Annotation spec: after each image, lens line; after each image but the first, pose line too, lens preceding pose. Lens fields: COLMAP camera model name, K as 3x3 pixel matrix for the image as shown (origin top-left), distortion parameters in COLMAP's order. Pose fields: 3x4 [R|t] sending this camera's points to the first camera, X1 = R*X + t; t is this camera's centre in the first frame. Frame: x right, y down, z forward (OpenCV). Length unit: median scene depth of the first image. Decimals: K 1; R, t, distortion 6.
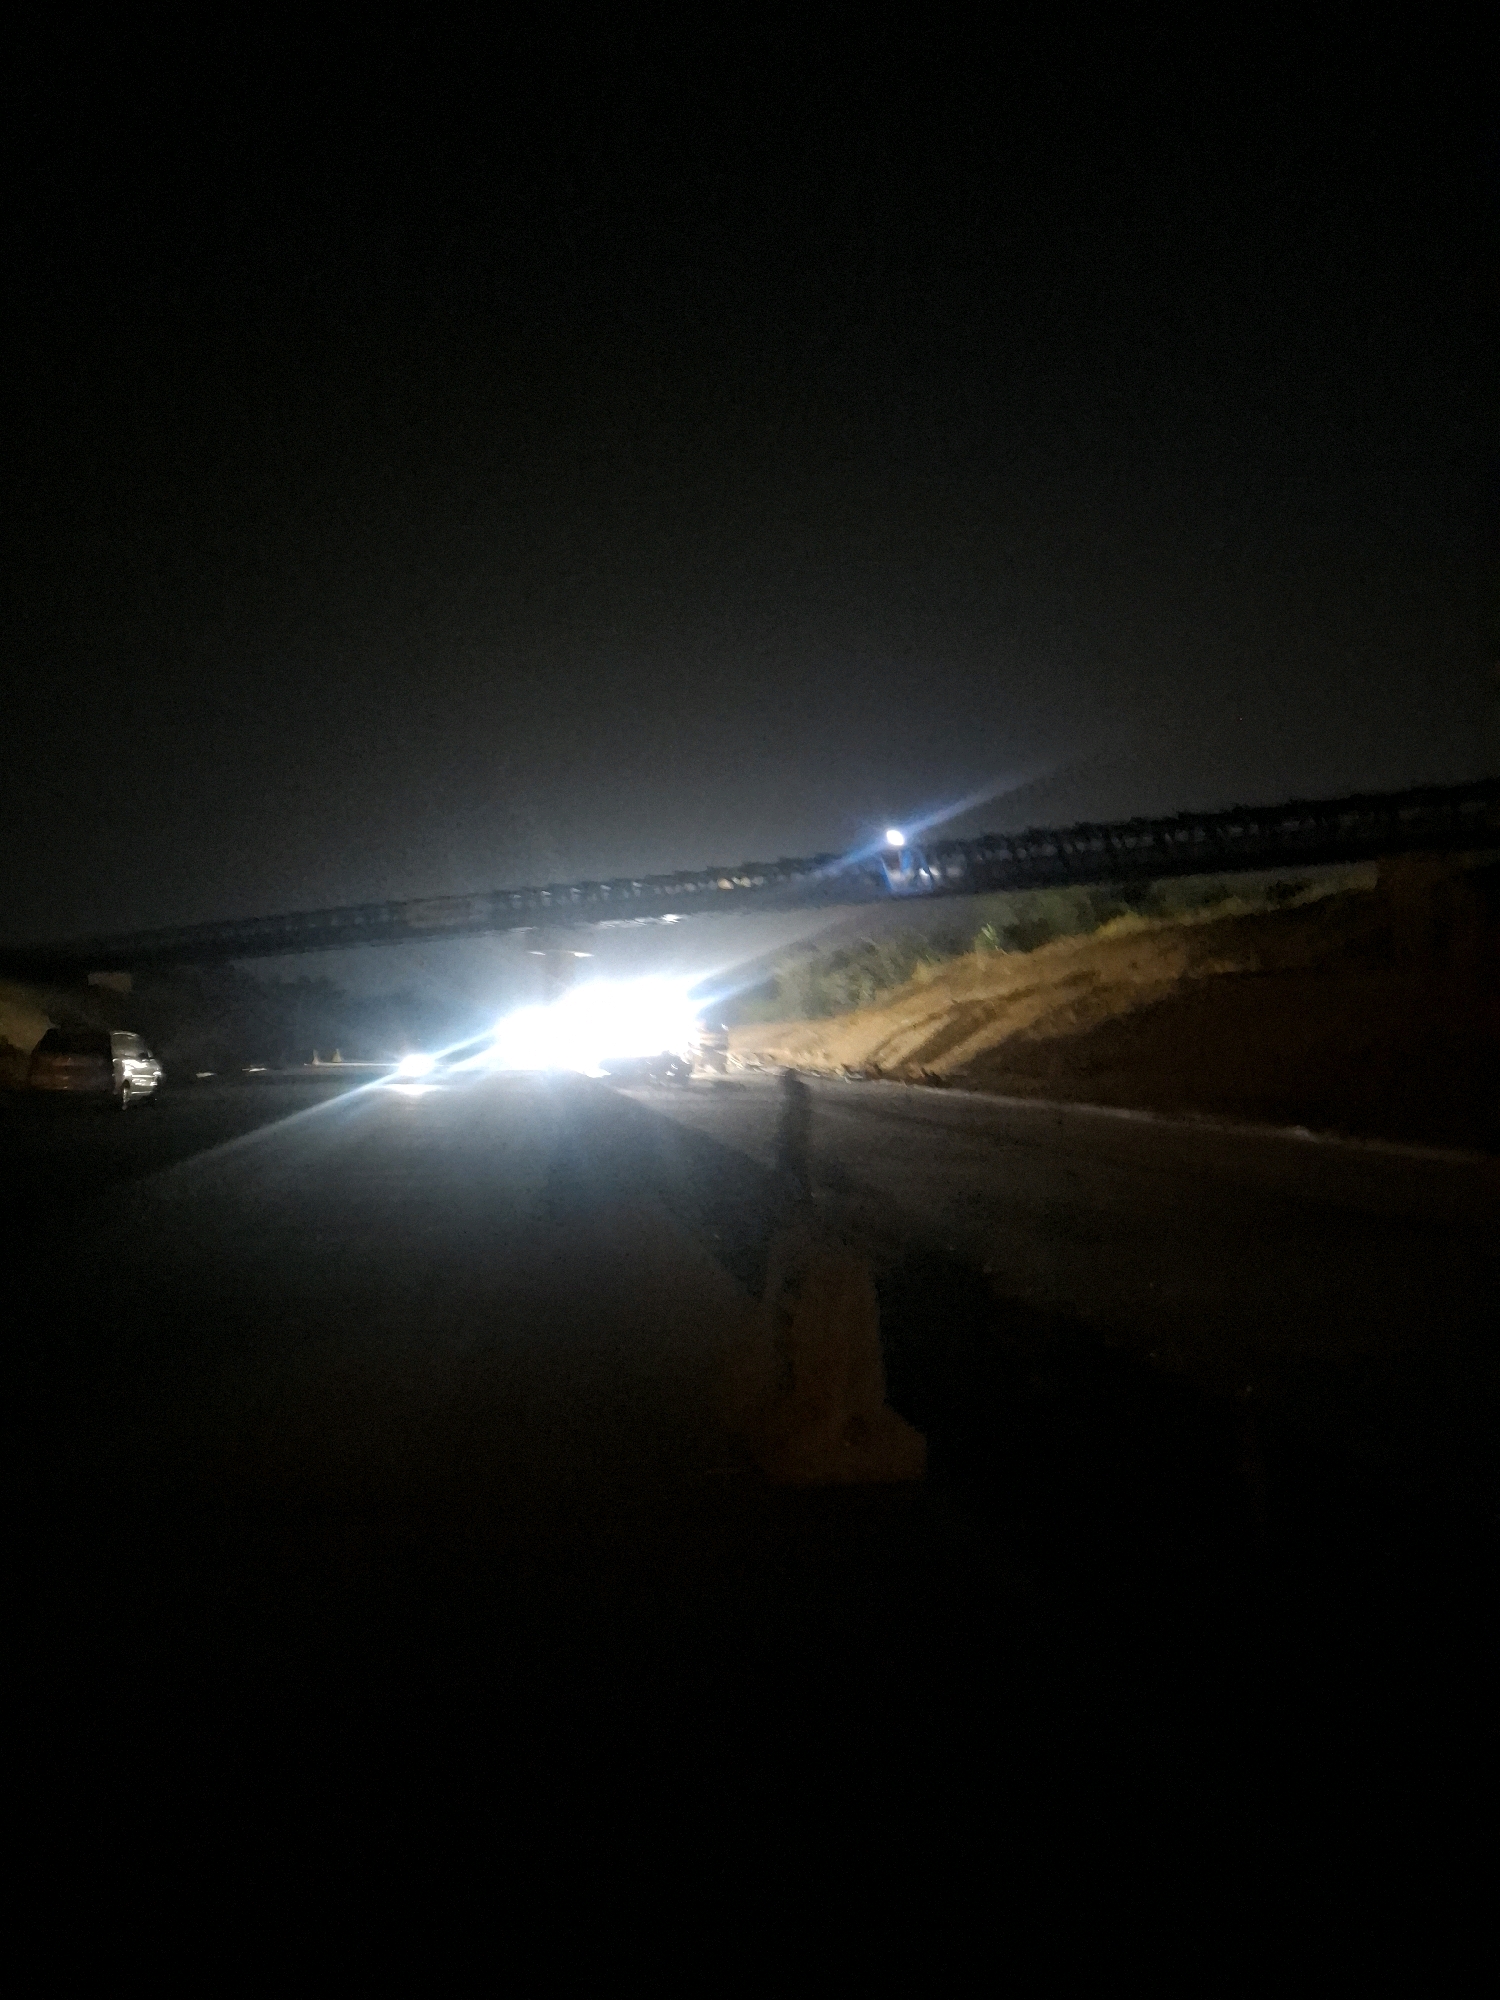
lens RADIAL K [[1301.7, 0, 750.0], [0, 1301.7, 1000.0], [0, 0, 1]] dist [0.001429, 0.000131]
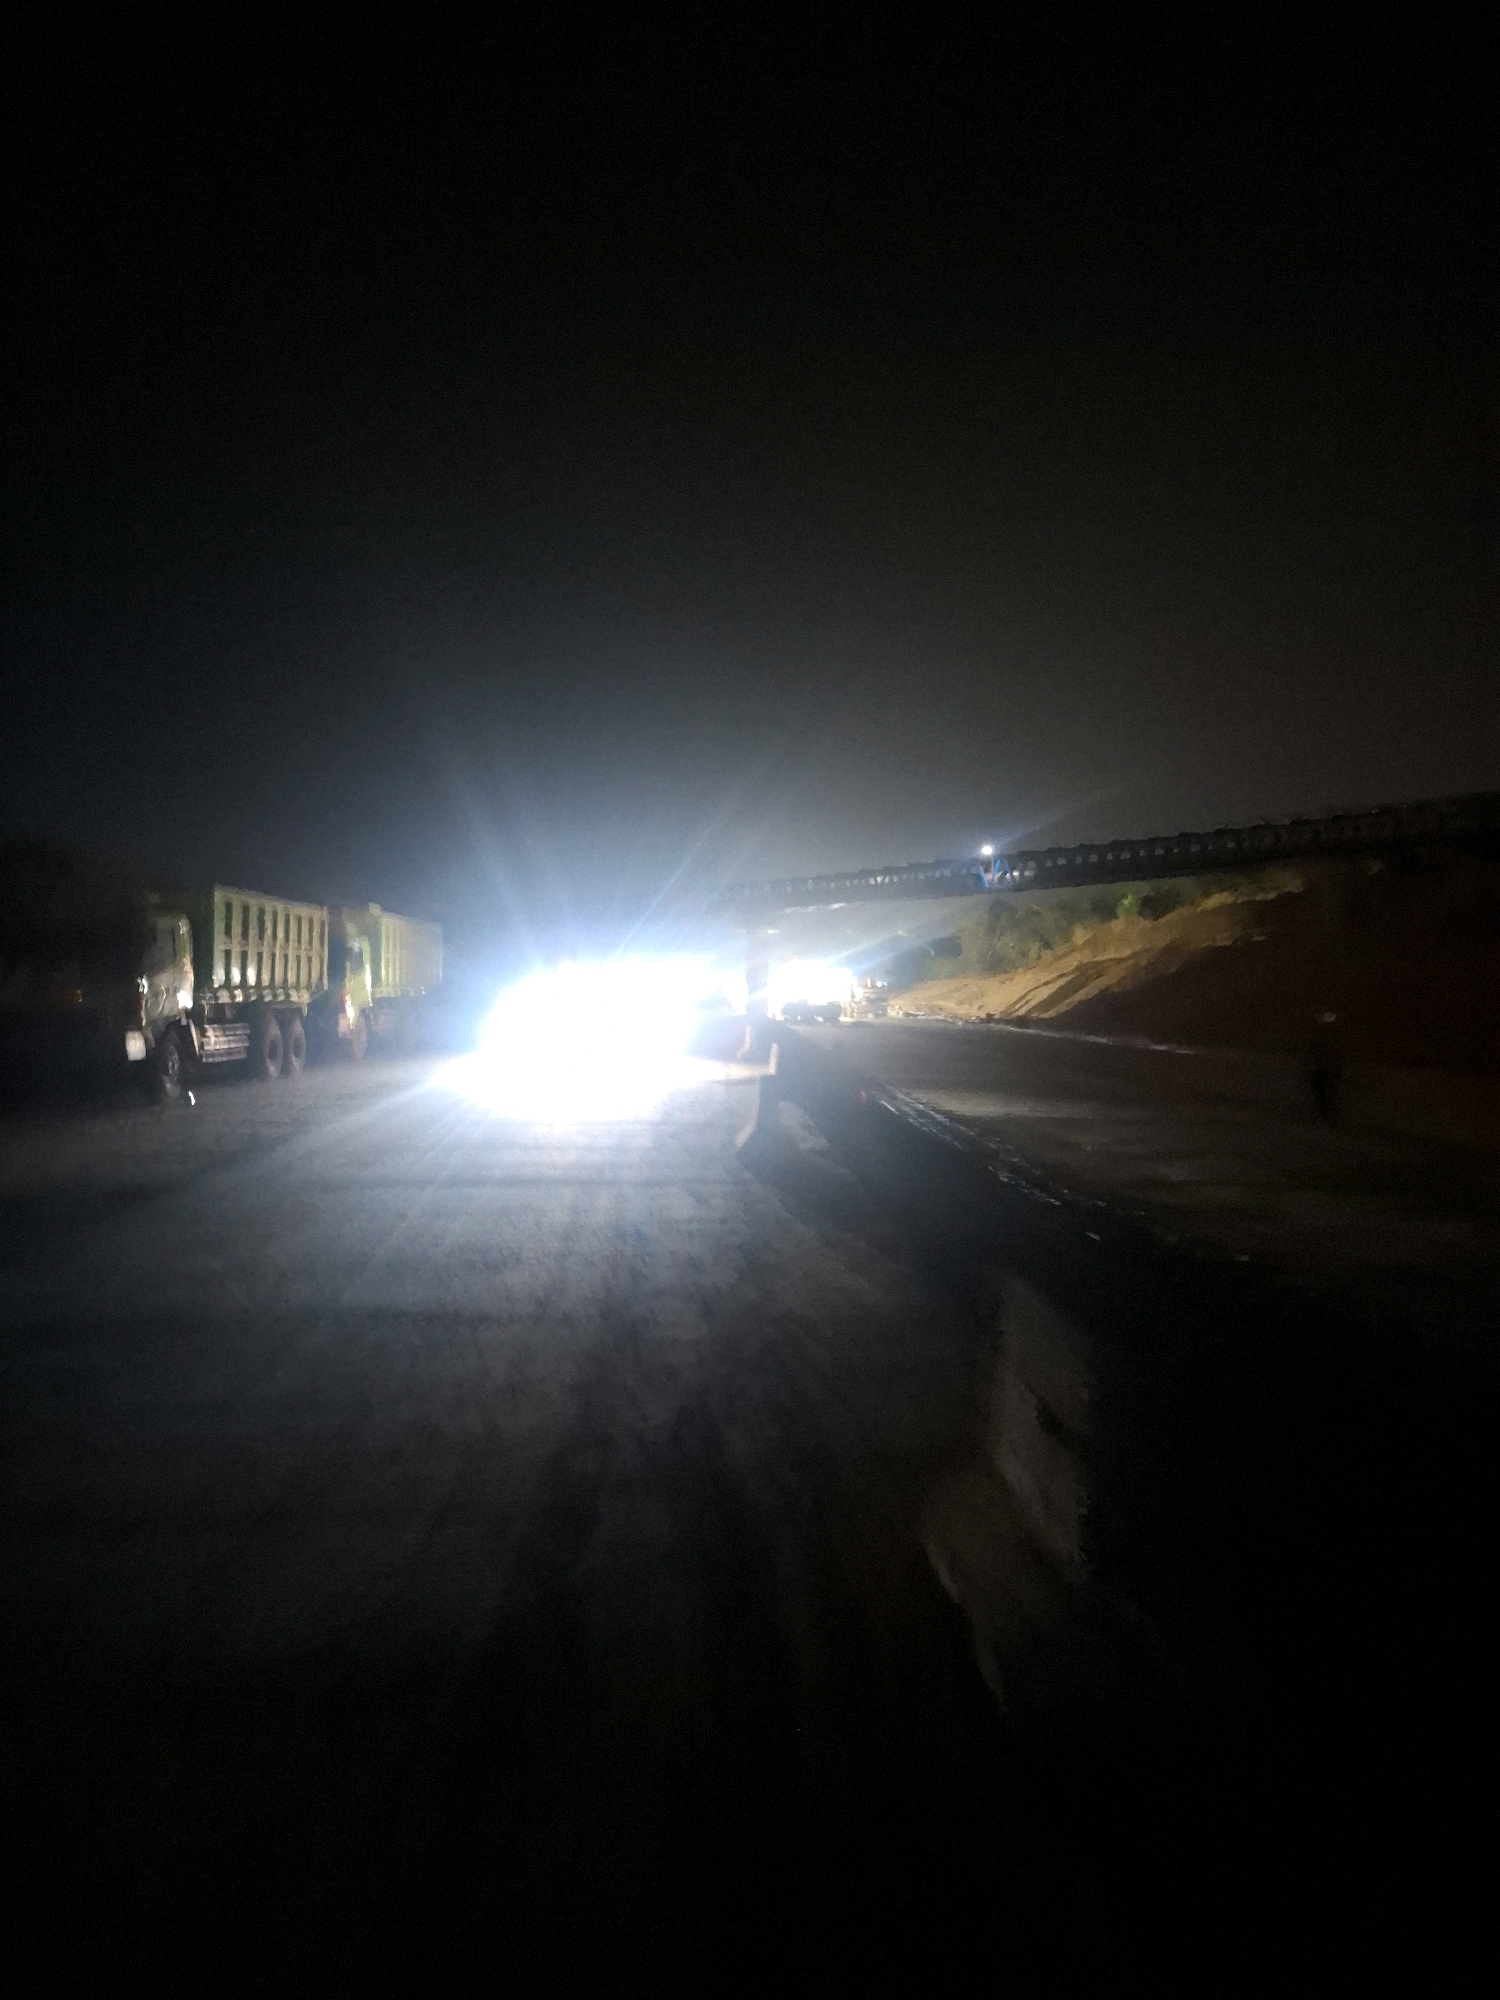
lens RADIAL K [[1301.7, 0, 750.0], [0, 1301.7, 1000.0], [0, 0, 1]] dist [0.001429, 0.000131]
pose [[0.986121, -0.000521, -0.166024, 0.064733], [0.006253, 0.999402, 0.034004, -0.008207], [0.165907, -0.034570, 0.985535, -0.307150]]
